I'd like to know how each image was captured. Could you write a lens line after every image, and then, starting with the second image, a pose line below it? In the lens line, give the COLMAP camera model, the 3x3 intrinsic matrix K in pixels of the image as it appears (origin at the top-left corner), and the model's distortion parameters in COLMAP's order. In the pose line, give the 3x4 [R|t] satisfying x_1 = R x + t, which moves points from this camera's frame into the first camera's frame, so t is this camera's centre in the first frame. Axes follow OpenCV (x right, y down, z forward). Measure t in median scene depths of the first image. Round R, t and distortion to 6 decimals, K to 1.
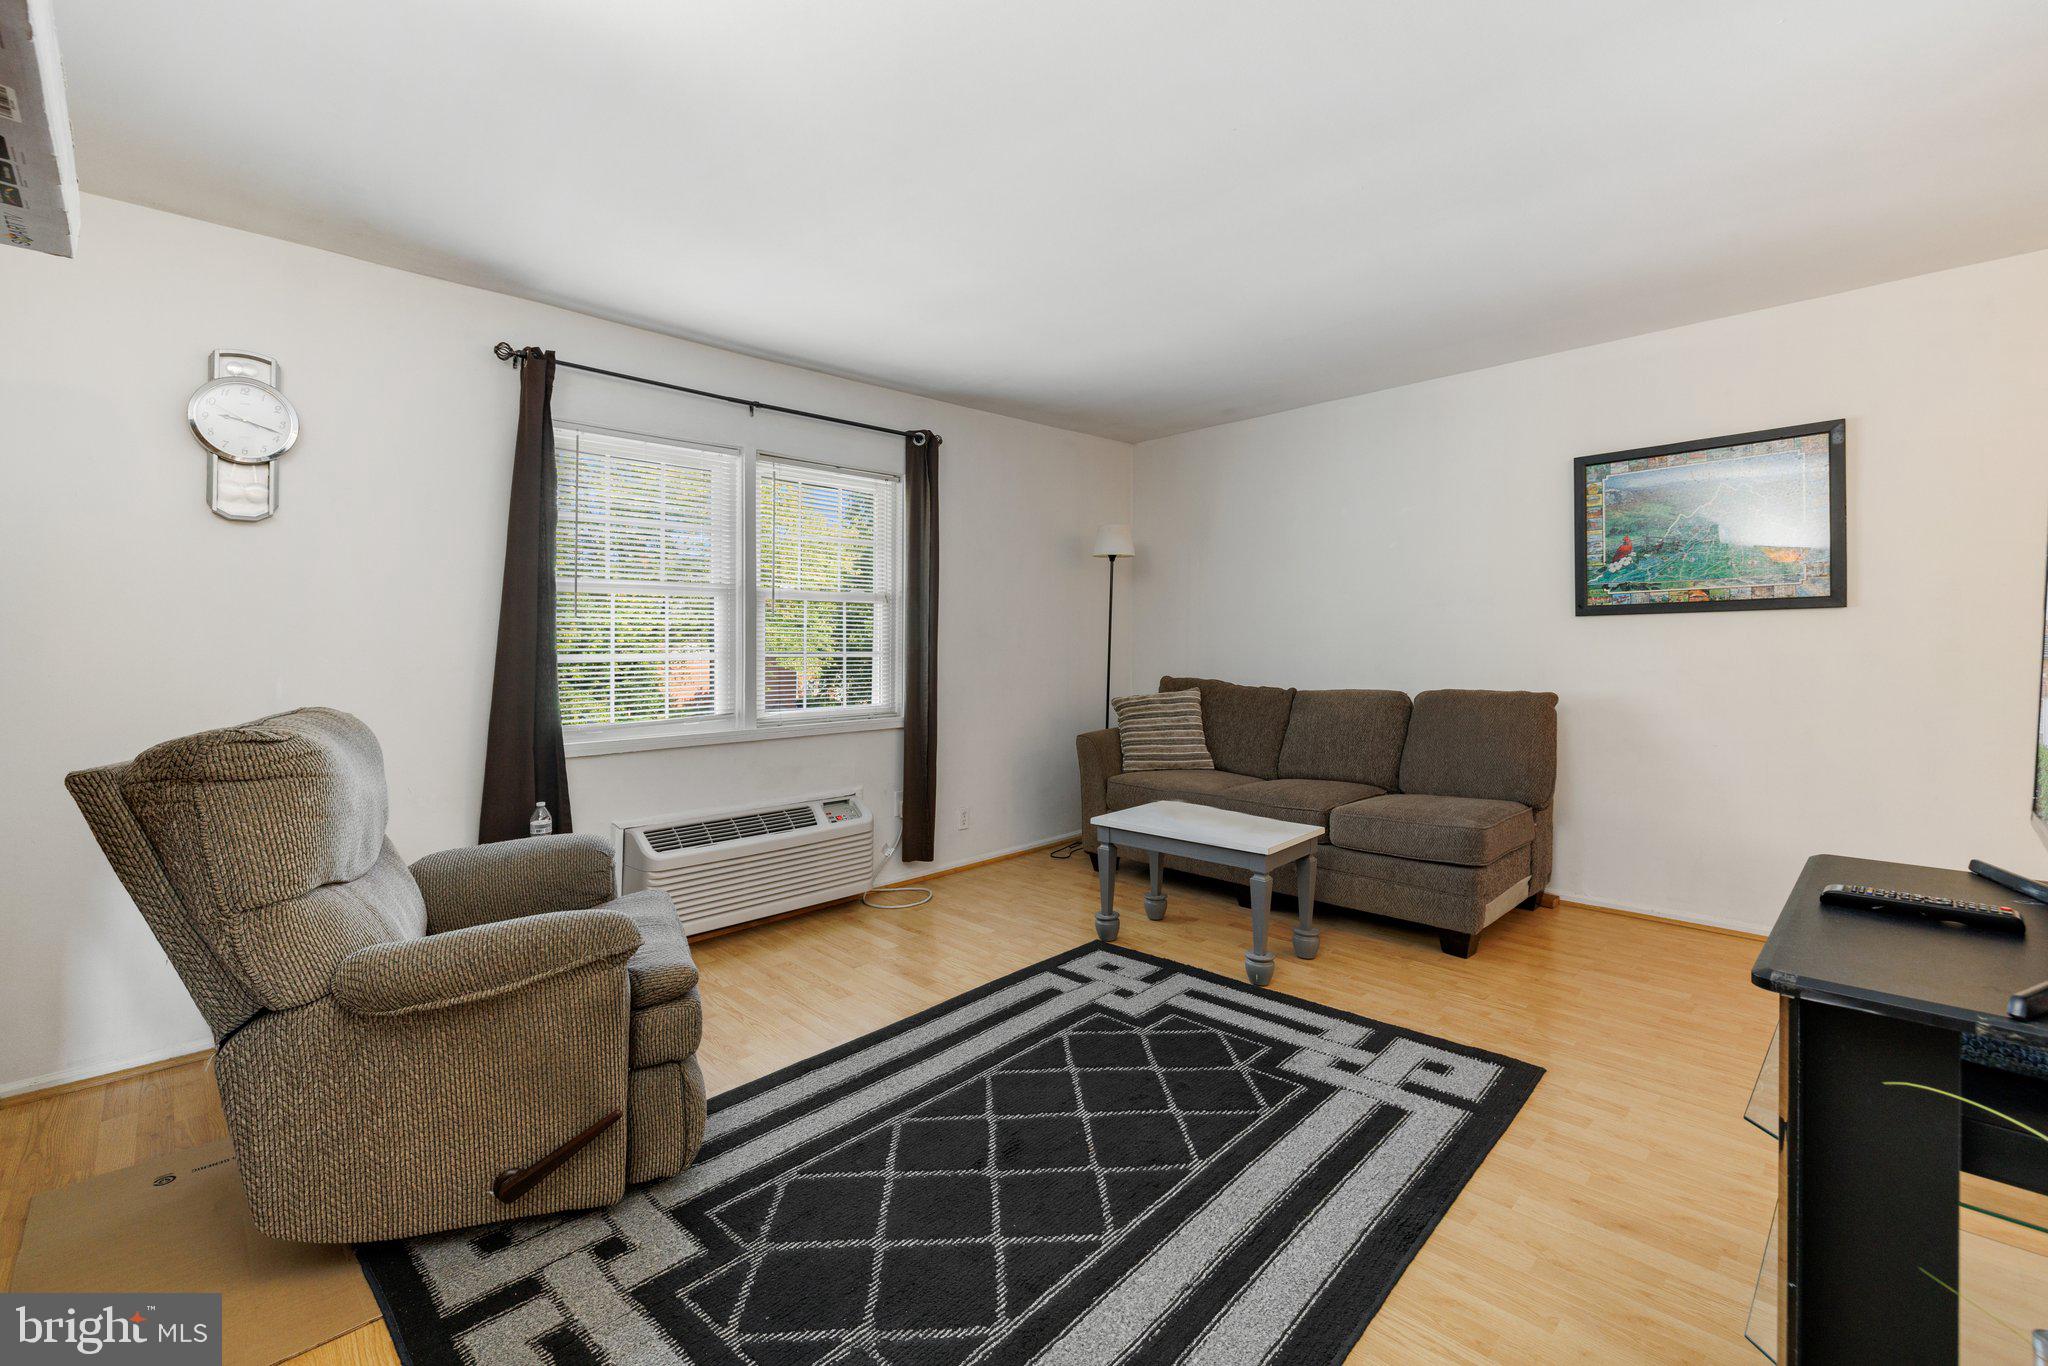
lens RADIAL K [[880.7, 0, 1084.6], [0, 880.7, 667.2], [0, 0, 1]] dist [-0.000583, 0.000233]
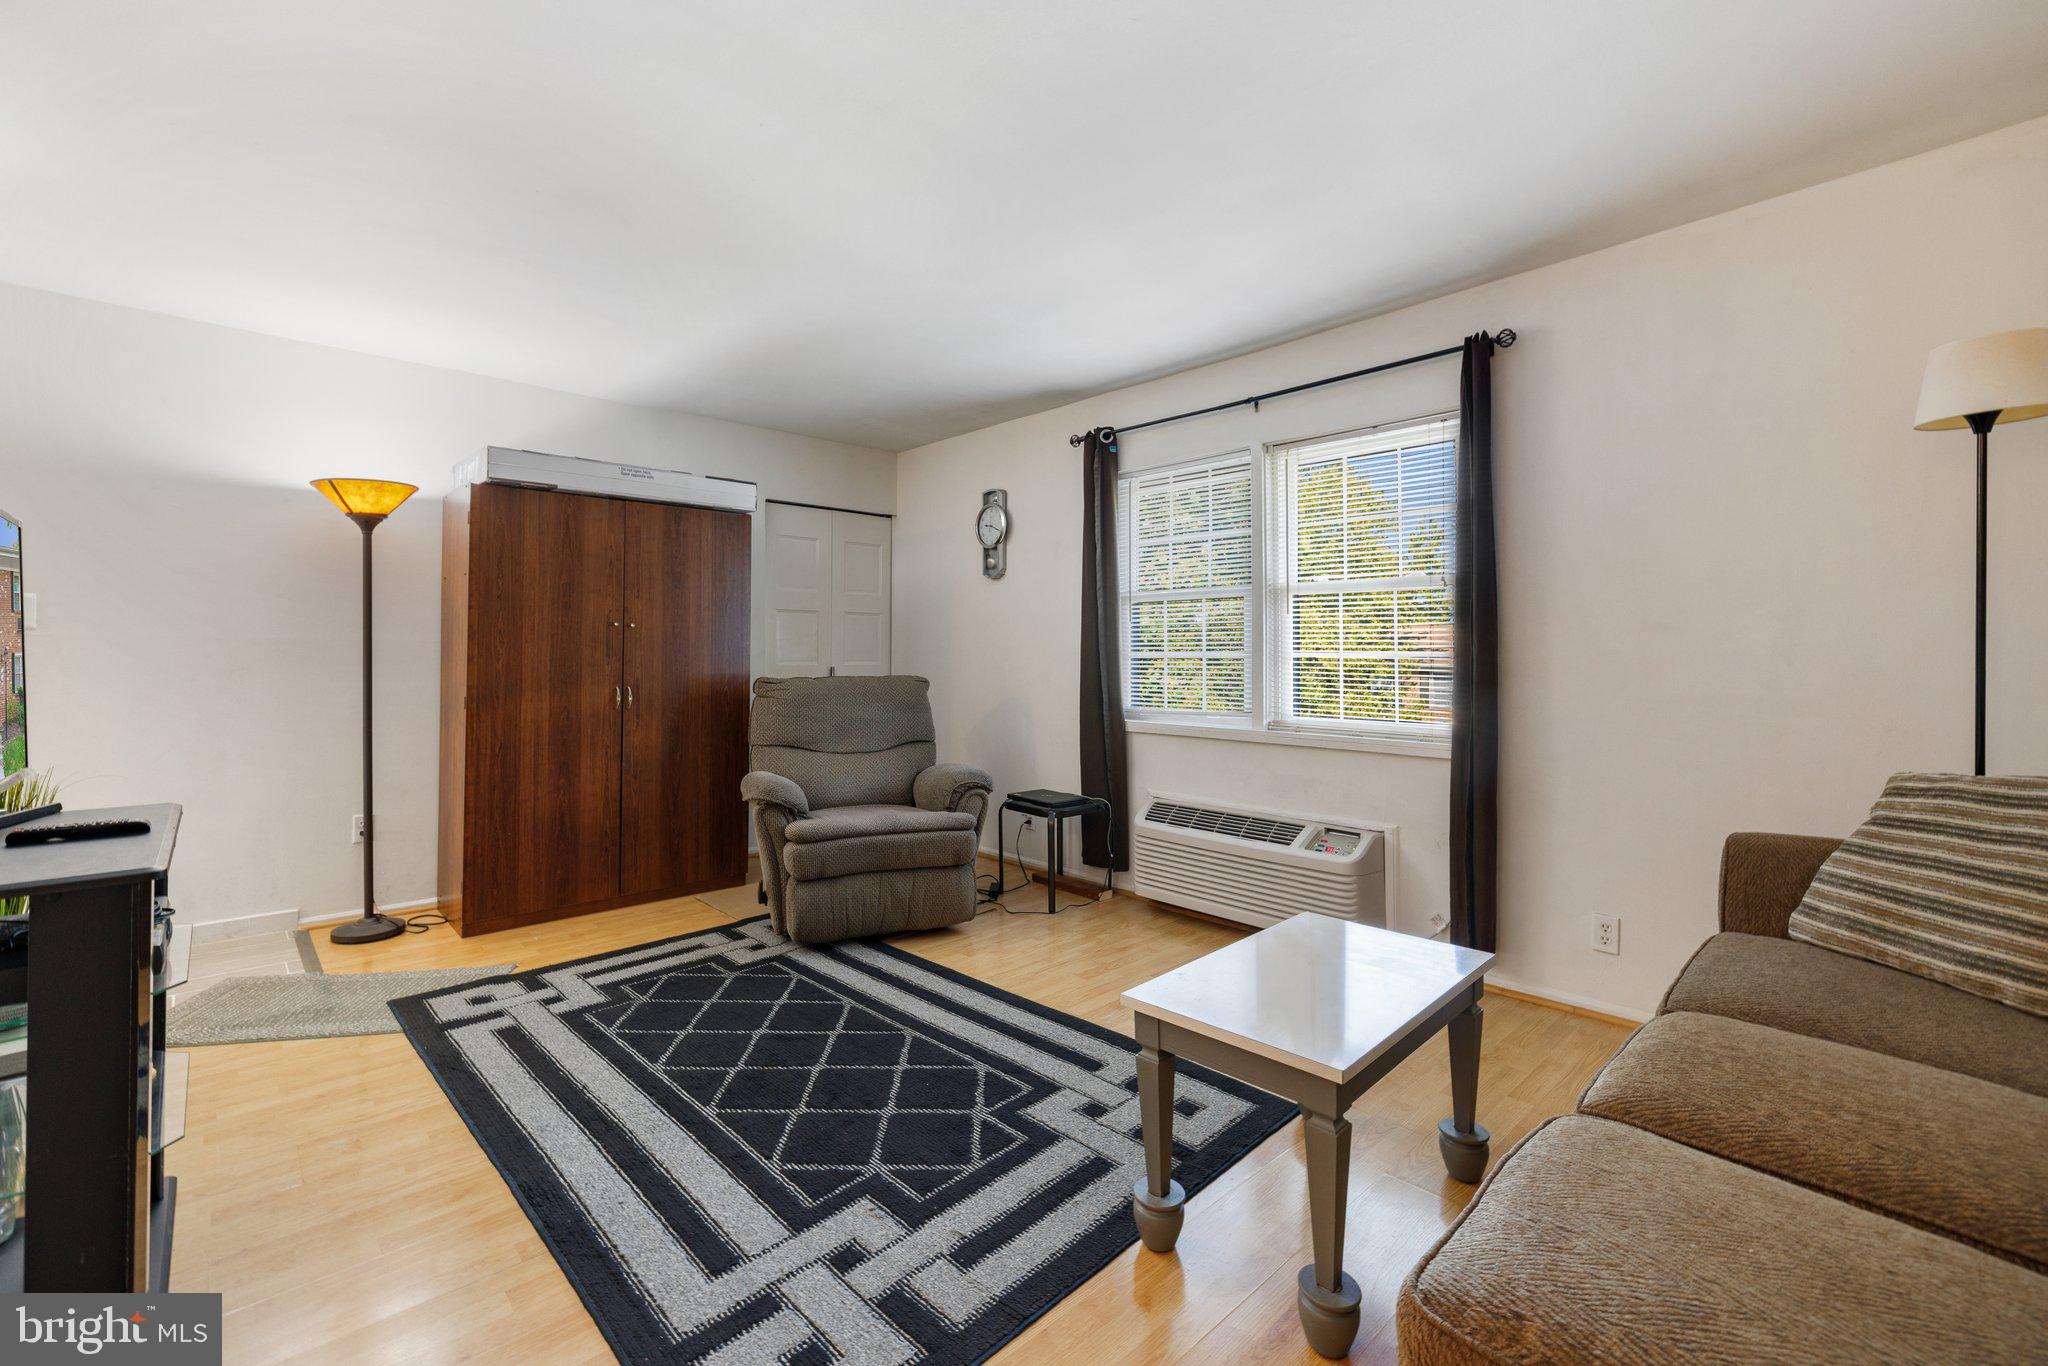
lens RADIAL K [[934.5, 0, 951.8], [0, 934.5, 644.1], [0, 0, 1]] dist [0.018153, -0.000157]
pose [[-0.152759, 0.001687, -0.988262, 0.825163], [-0.021901, 0.999747, 0.005092, -0.027201], [0.988021, 0.022422, -0.152683, 0.962029]]
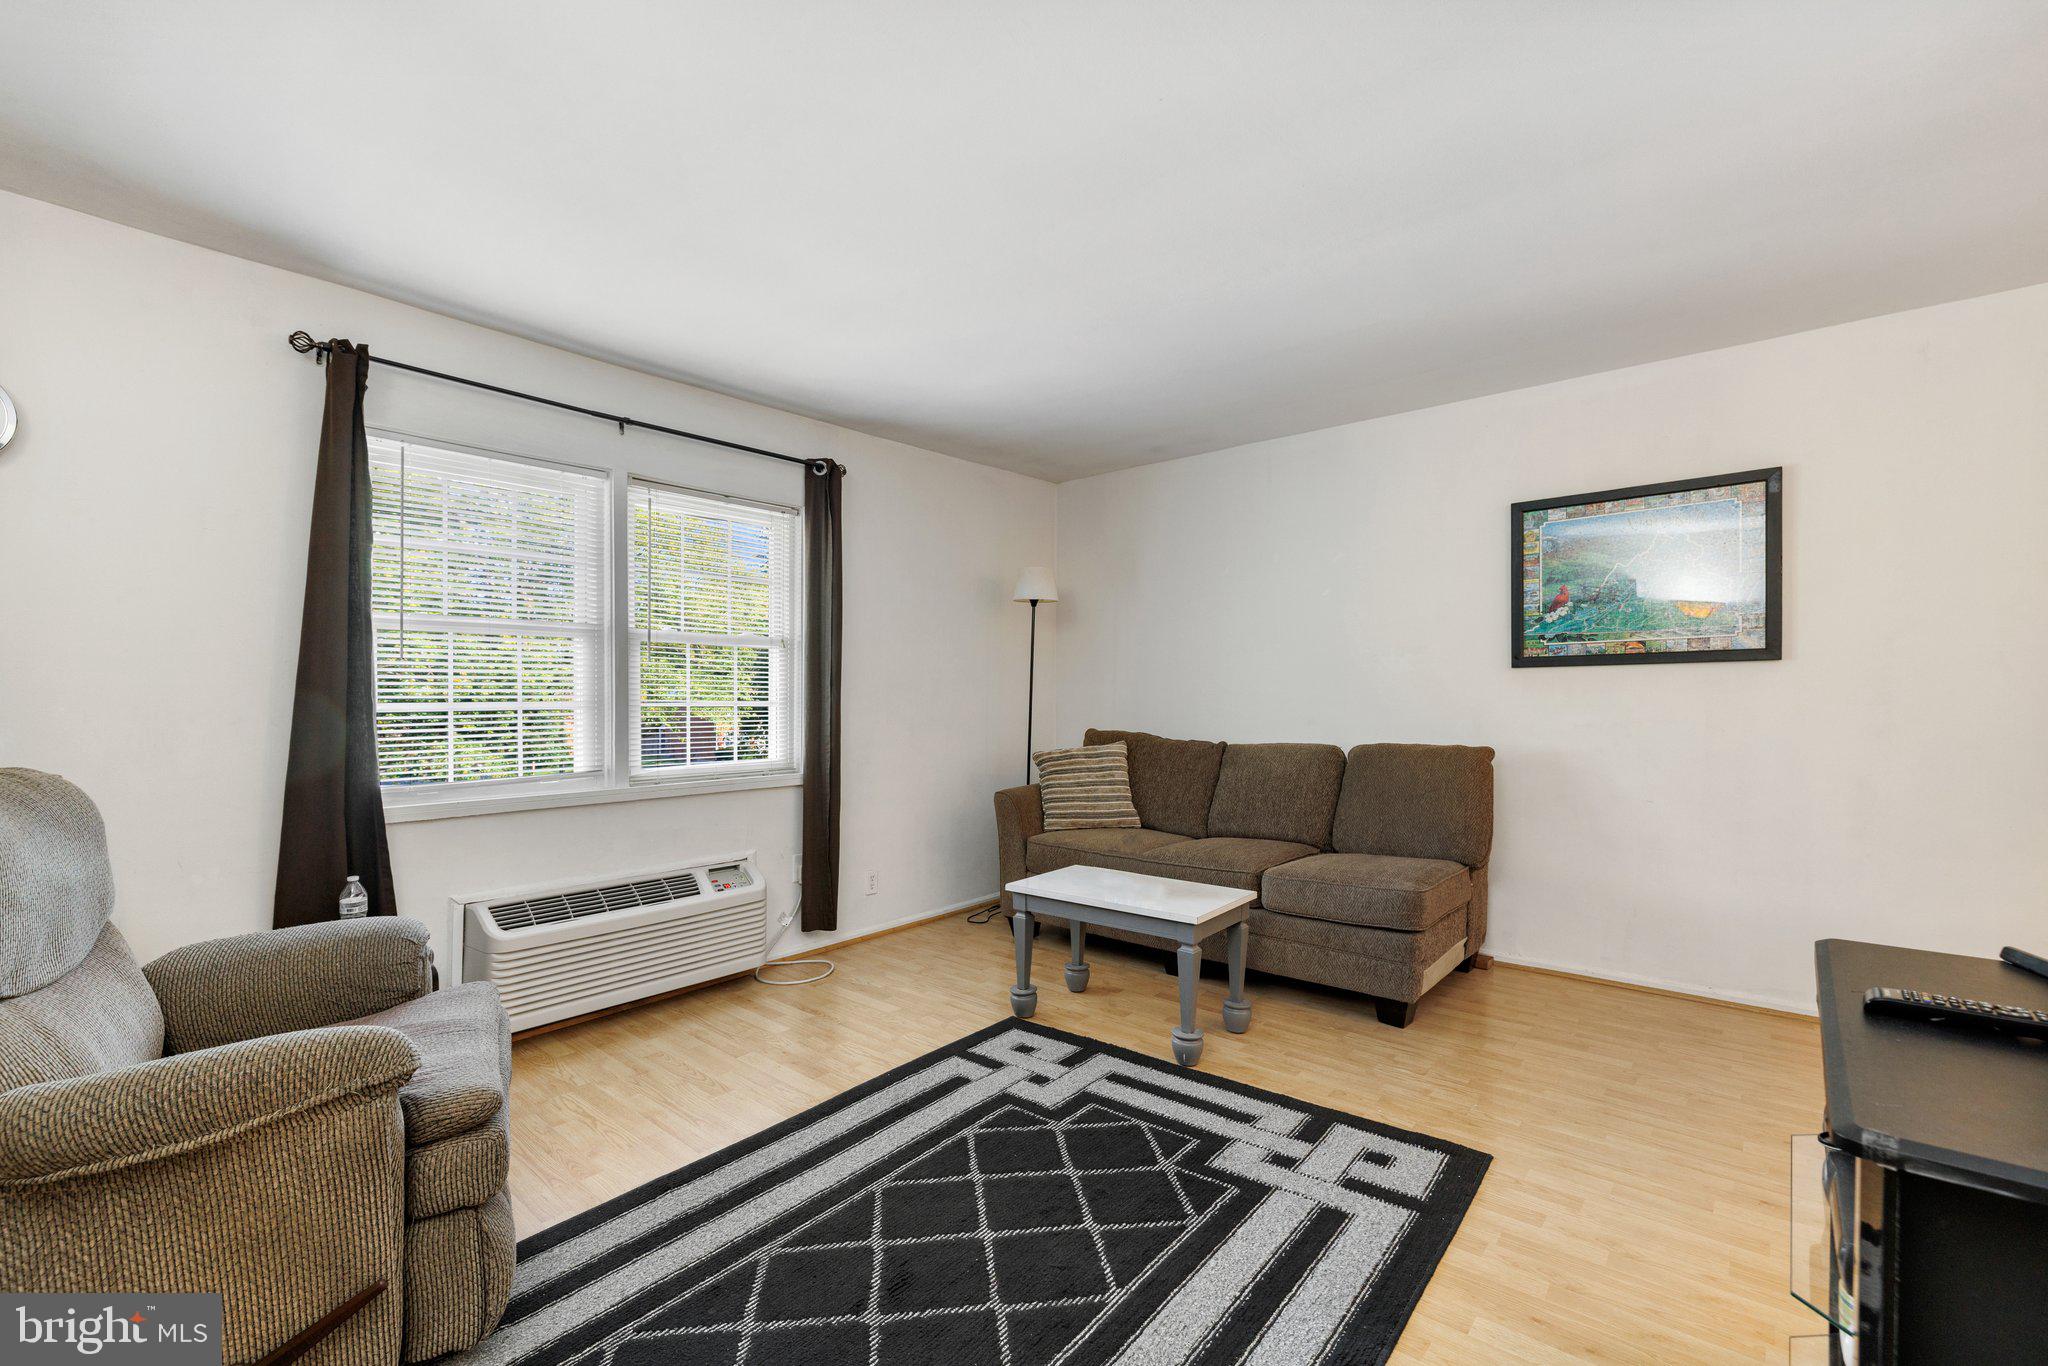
lens RADIAL K [[880.5, 0, 1083.4], [0, 880.5, 724.3], [0, 0, 1]] dist [-0.000360, -0.000030]
pose [[0.997067, 0.002126, 0.076503, 0.019565], [-0.002598, 0.999978, 0.006073, -0.000569], [-0.076488, -0.006254, 0.997051, 0.093765]]
